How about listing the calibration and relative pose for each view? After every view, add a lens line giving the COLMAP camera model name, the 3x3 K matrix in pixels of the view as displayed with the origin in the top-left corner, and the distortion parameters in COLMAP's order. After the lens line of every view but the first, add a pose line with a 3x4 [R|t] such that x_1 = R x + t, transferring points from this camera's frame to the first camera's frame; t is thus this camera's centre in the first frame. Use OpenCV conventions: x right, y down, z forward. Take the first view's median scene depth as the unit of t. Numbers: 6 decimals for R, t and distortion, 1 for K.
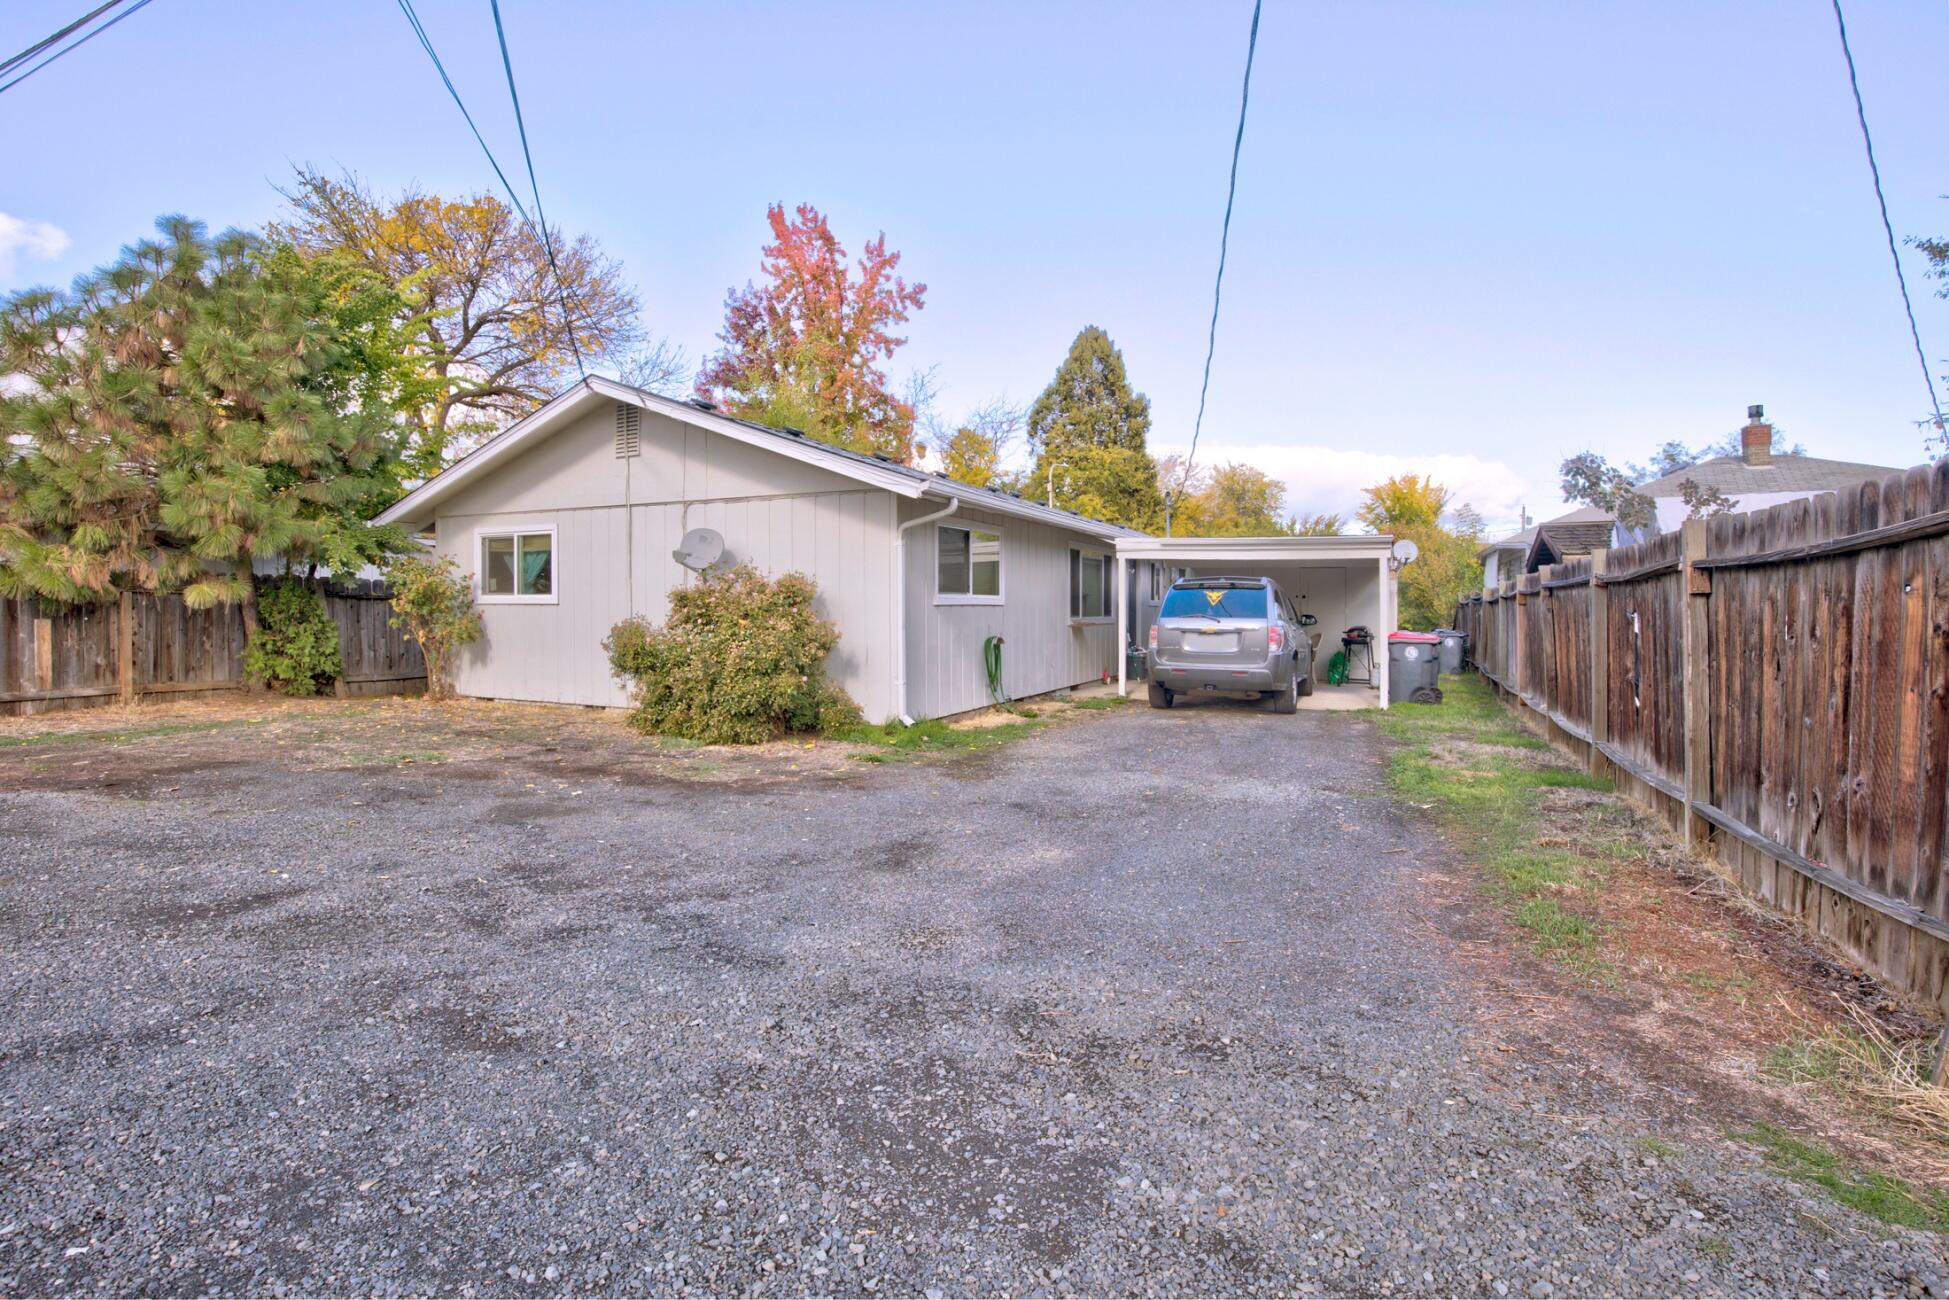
lens RADIAL K [[918.2, 0, 942.6], [0, 918.2, 609.1], [0, 0, 1]] dist [-0.029915, 0.002258]
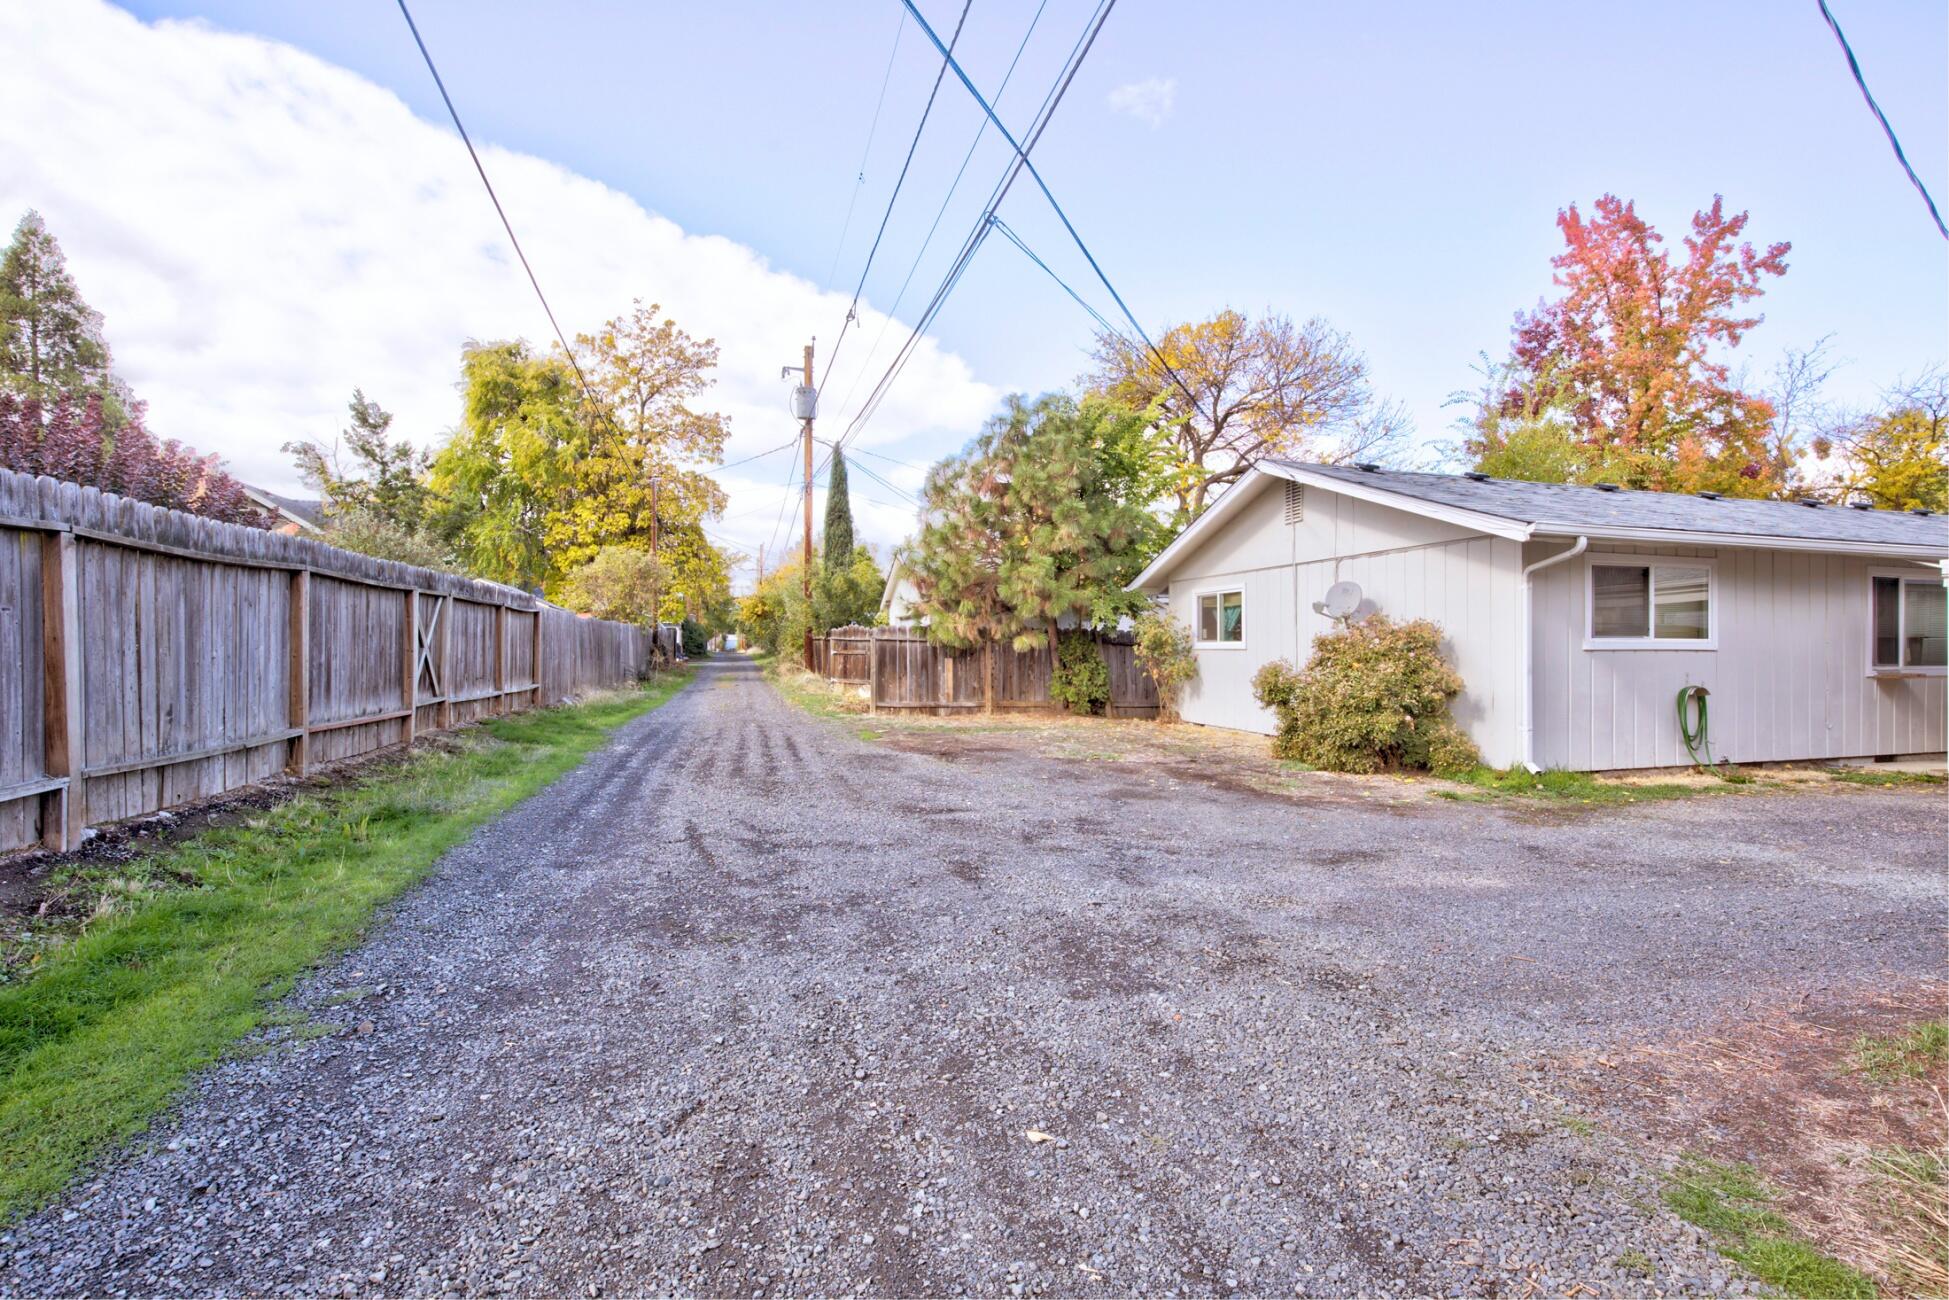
lens RADIAL K [[918.2, 0, 978.9], [0, 918.2, 653.8], [0, 0, 1]] dist [-0.029915, 0.002258]
pose [[0.665779, 0.003214, -0.746142, 0.257934], [-0.004334, 0.999991, 0.000439, 0.001701], [0.746136, 0.002941, 0.665787, -0.073873]]
